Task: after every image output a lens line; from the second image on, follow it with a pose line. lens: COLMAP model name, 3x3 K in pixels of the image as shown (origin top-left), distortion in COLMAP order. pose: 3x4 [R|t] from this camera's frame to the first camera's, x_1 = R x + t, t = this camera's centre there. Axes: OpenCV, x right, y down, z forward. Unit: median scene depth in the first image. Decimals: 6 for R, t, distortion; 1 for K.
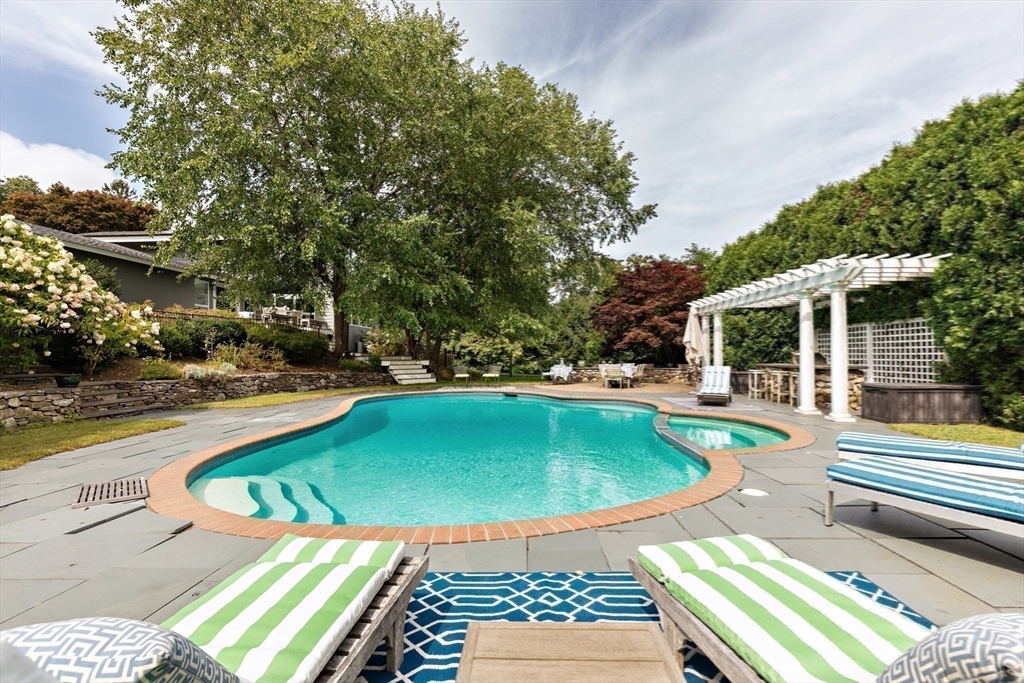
lens RADIAL K [[470.7, 0, 512.9], [0, 470.7, 343.0], [0, 0, 1]] dist [0.006099, -0.000038]
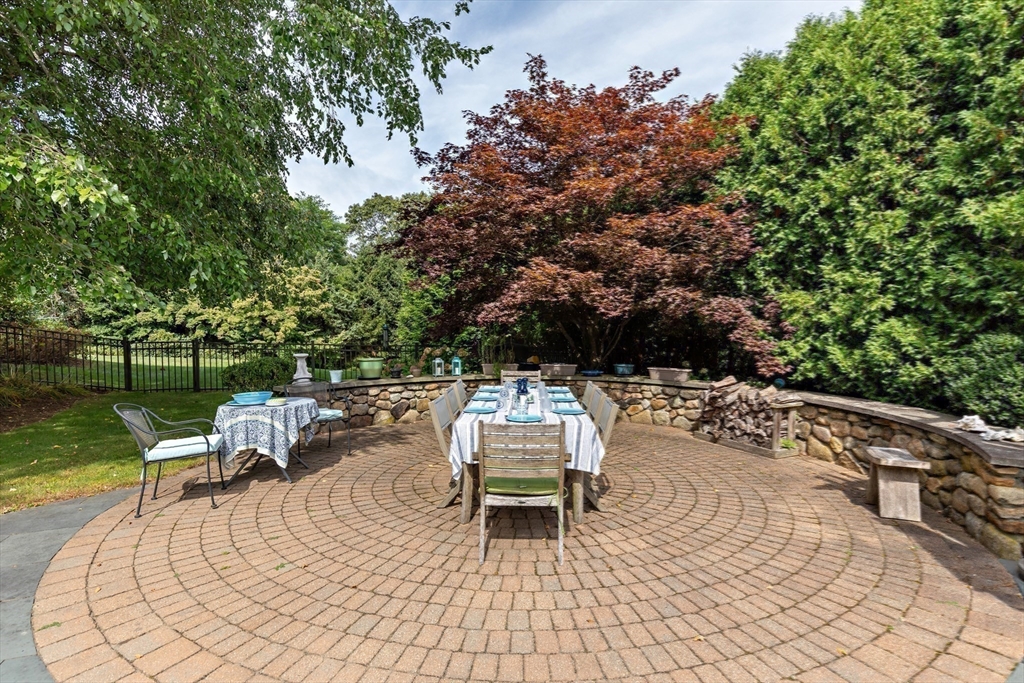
lens RADIAL K [[521.5, 0, 509.1], [0, 521.5, 344.5], [0, 0, 1]] dist [0.003517, 0.000565]
pose [[0.937153, -0.012903, 0.348680, 0.126361], [-0.009265, 0.998043, 0.061837, 0.004873], [-0.348795, -0.061181, 0.935200, 0.733662]]
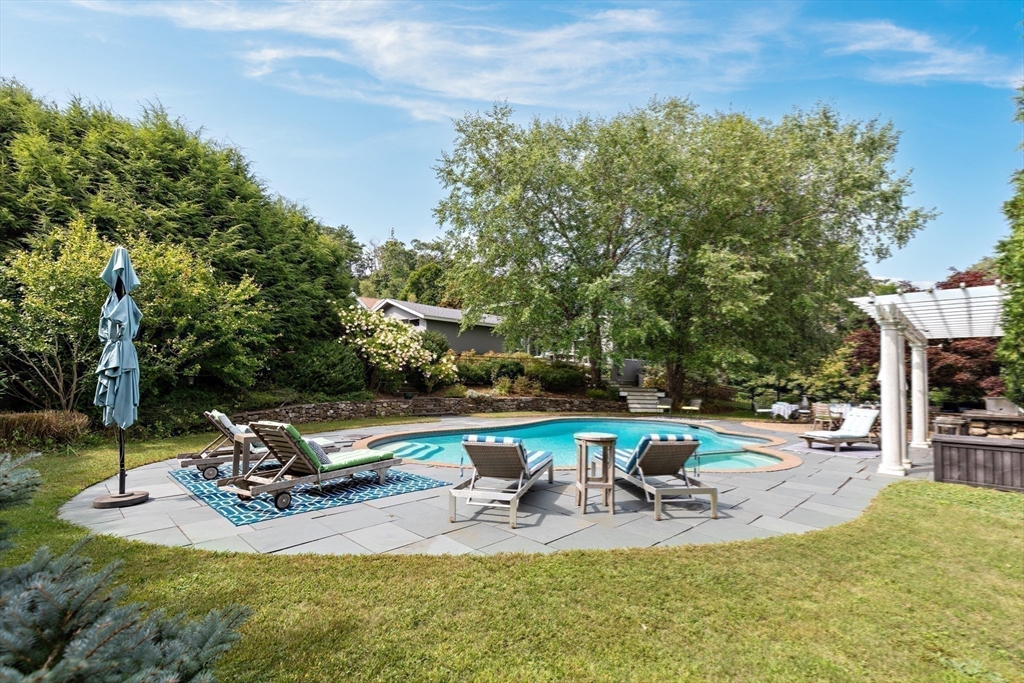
lens RADIAL K [[470.7, 0, 508.1], [0, 470.7, 342.3], [0, 0, 1]] dist [0.006099, -0.000038]
pose [[0.721698, -0.040519, -0.691021, 0.405920], [-0.004476, 0.997991, -0.063194, -0.012320], [0.692194, 0.048699, 0.720067, -0.086497]]
